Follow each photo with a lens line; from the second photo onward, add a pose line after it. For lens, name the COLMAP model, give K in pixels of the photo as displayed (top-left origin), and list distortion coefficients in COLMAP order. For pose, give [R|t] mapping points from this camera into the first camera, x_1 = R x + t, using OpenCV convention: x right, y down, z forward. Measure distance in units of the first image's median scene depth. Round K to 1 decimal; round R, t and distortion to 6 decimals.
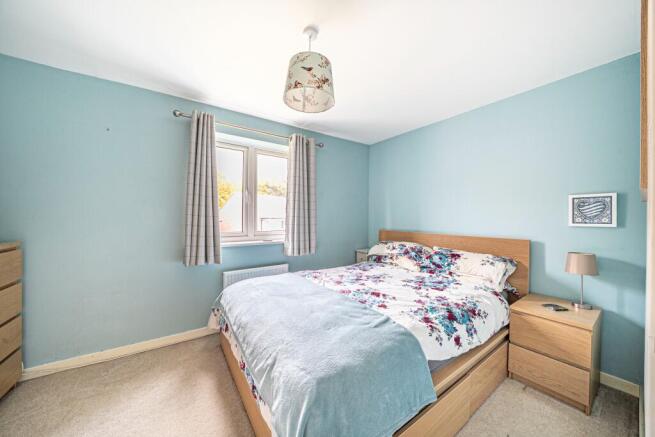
lens RADIAL K [[224.3, 0, 325.8], [0, 224.3, 217.9], [0, 0, 1]] dist [-0.022149, 0.000110]
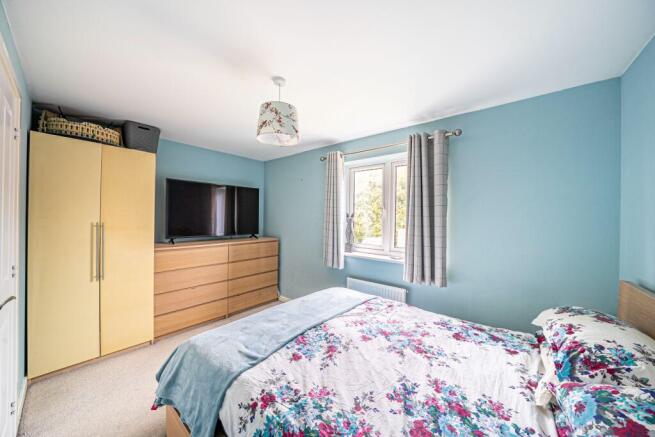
lens RADIAL K [[224.3, 0, 325.8], [0, 224.3, 217.9], [0, 0, 1]] dist [-0.022149, 0.000110]
pose [[0.270953, 0.001060, -0.962592, 0.666767], [-0.013898, 0.999899, -0.002811, -0.071160], [0.962492, 0.014140, 0.270940, 0.548146]]
